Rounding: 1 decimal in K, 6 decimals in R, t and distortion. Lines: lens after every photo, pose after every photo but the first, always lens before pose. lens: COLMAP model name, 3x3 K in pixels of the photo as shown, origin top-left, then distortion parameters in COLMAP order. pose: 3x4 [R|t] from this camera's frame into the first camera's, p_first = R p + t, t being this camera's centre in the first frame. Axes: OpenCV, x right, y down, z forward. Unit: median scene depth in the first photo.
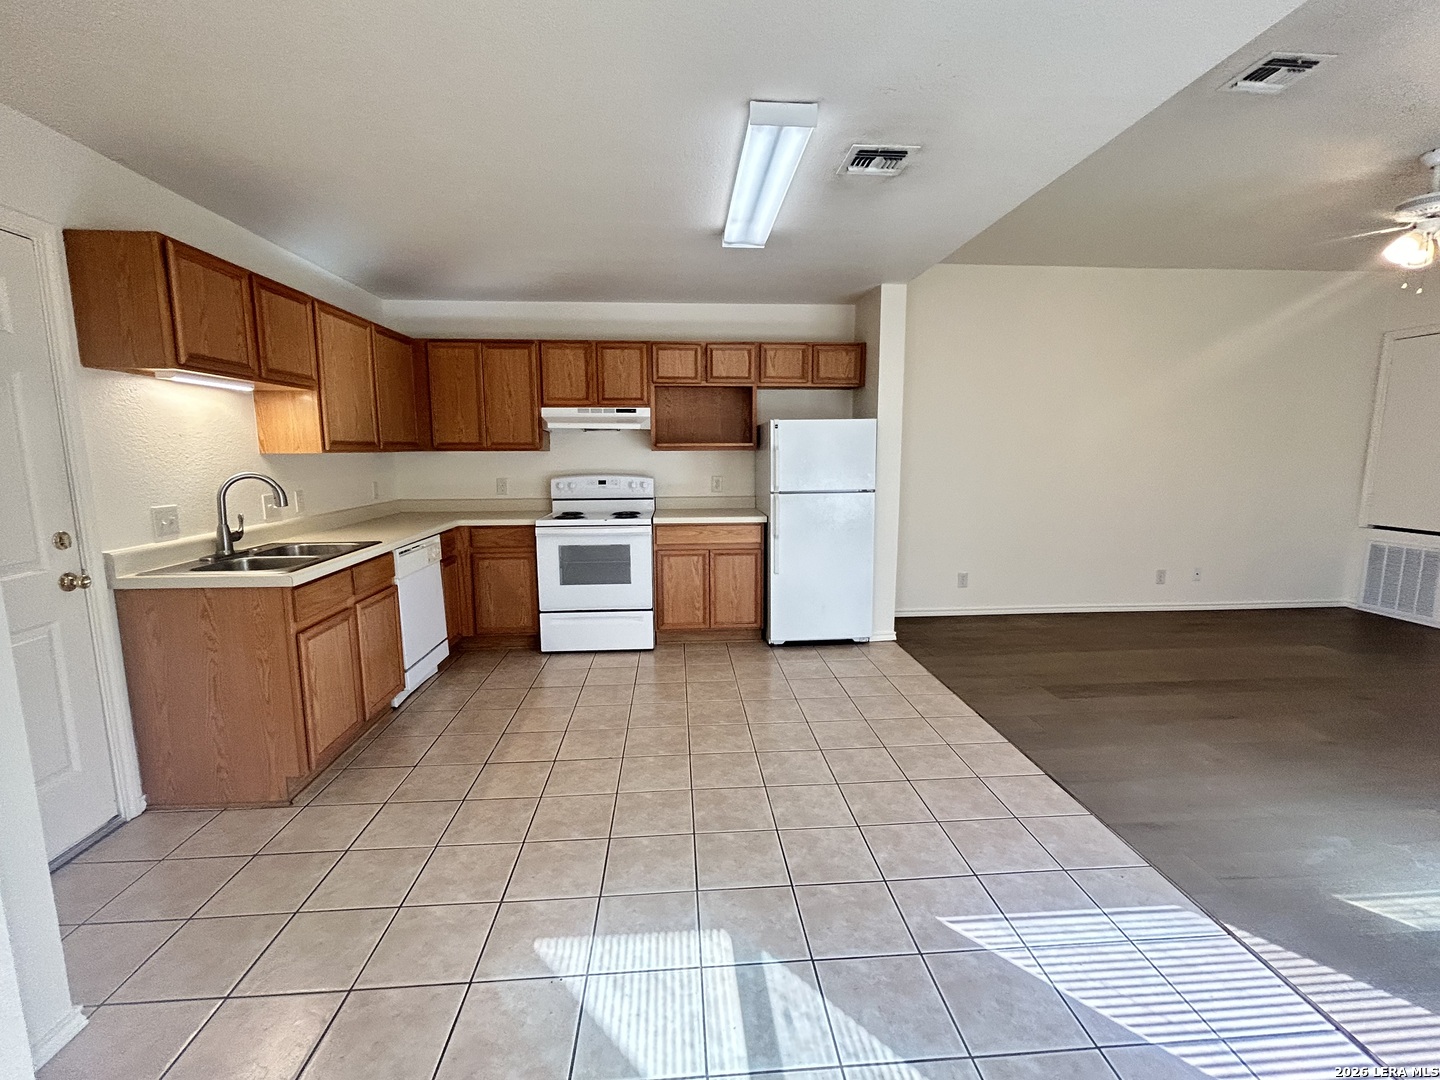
lens RADIAL K [[640.4, 0, 720.0], [0, 640.4, 540.0], [0, 0, 1]] dist [-0.001906, 0.000327]
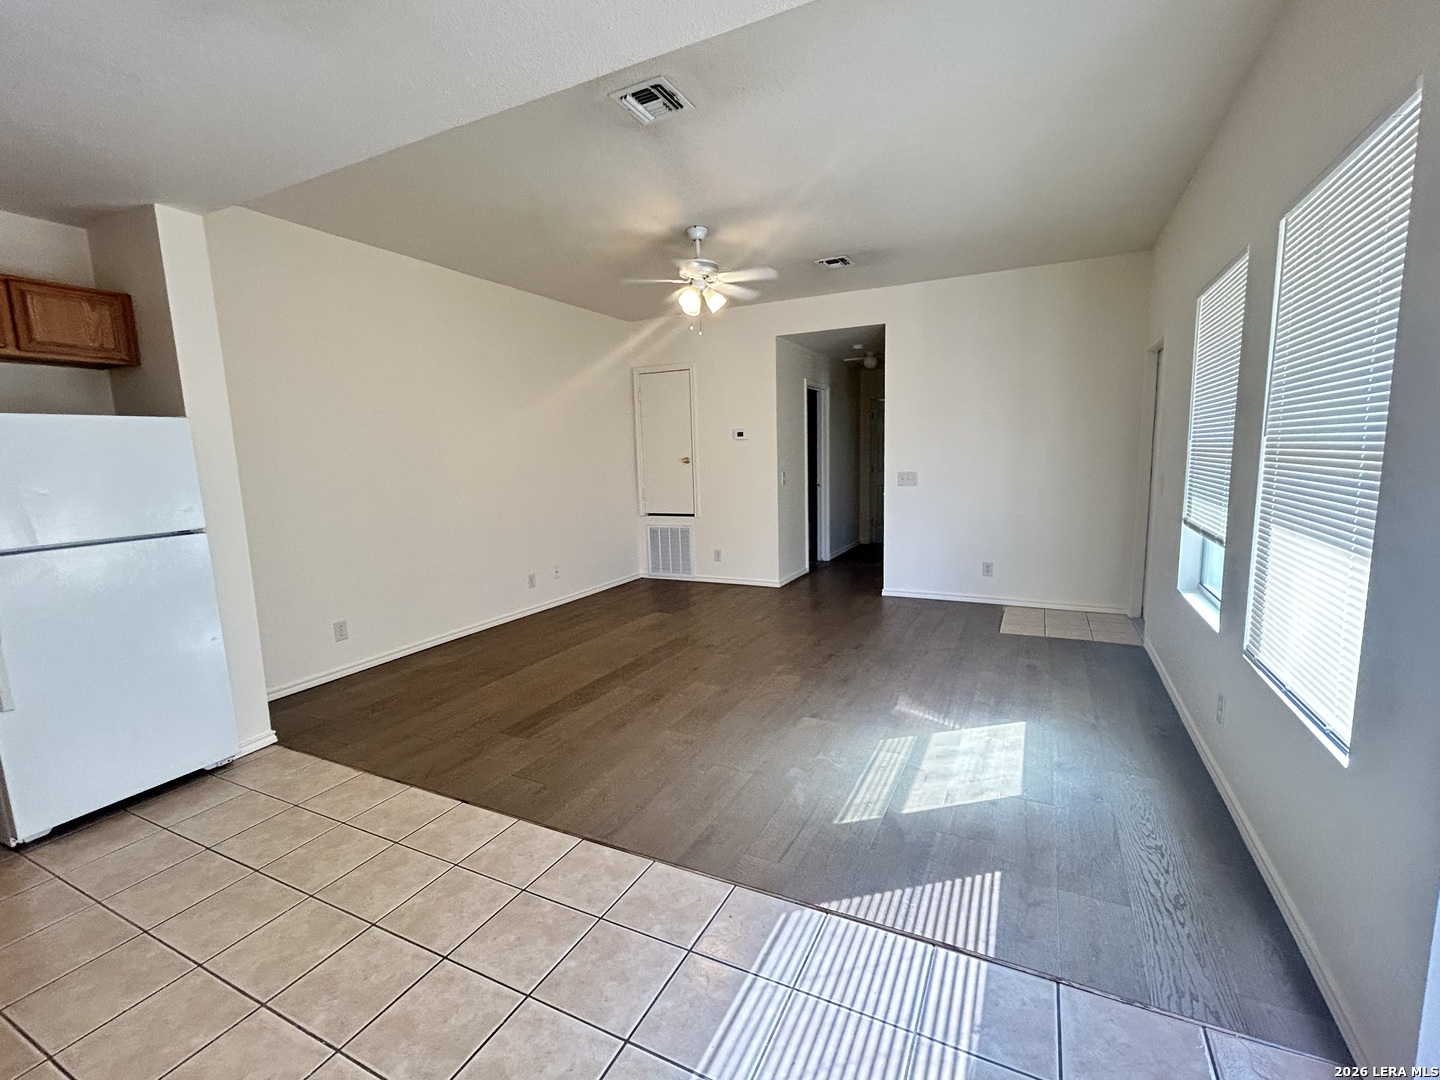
lens RADIAL K [[640.4, 0, 720.0], [0, 640.4, 540.0], [0, 0, 1]] dist [-0.001906, 0.000327]
pose [[0.505108, -0.125401, 0.853897, -0.044848], [0.145606, 0.987588, 0.058904, -0.029660], [-0.850685, 0.094579, 0.517098, 0.235216]]
